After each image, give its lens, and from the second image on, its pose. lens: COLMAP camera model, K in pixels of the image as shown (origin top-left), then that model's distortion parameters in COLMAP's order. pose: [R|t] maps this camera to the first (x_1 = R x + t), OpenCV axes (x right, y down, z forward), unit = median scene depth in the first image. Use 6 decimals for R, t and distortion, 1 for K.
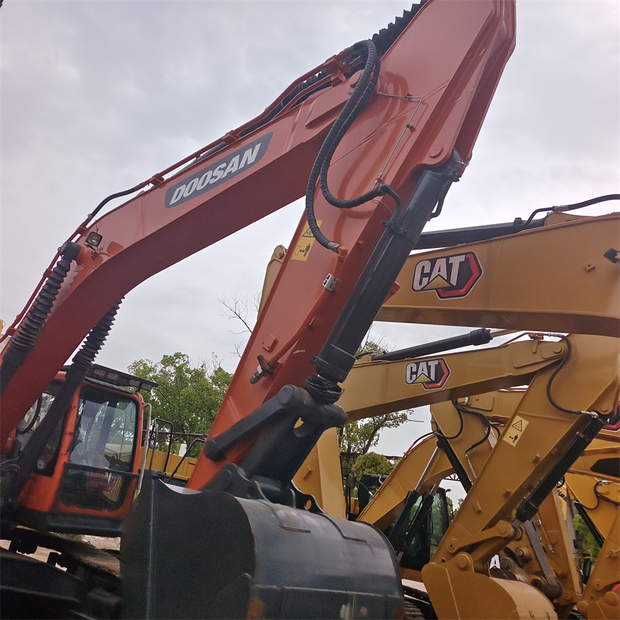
lens RADIAL K [[562.4, 0, 324.5], [0, 562.4, 312.2], [0, 0, 1]] dist [0.040910, 0.009000]
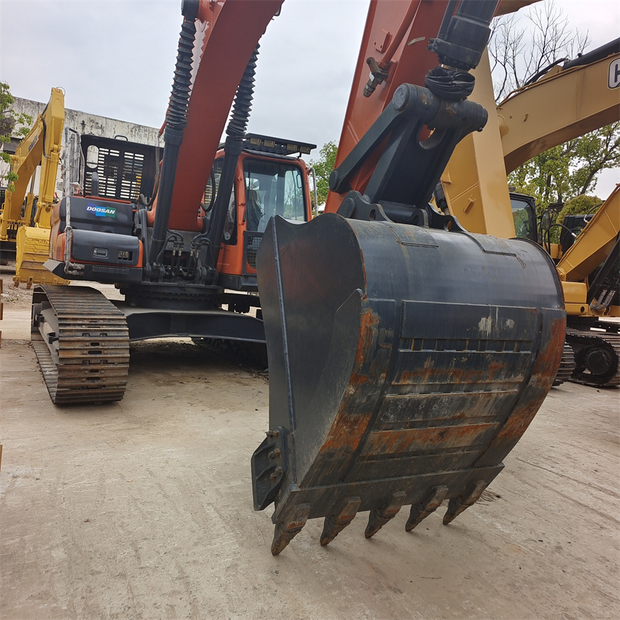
lens RADIAL K [[562.4, 0, 324.5], [0, 562.4, 312.2], [0, 0, 1]] dist [0.040910, 0.009000]
pose [[0.927121, -0.068222, -0.368499, 0.062736], [0.203485, 0.917358, 0.342123, 0.073688], [0.314706, -0.392174, 0.864384, 0.077277]]
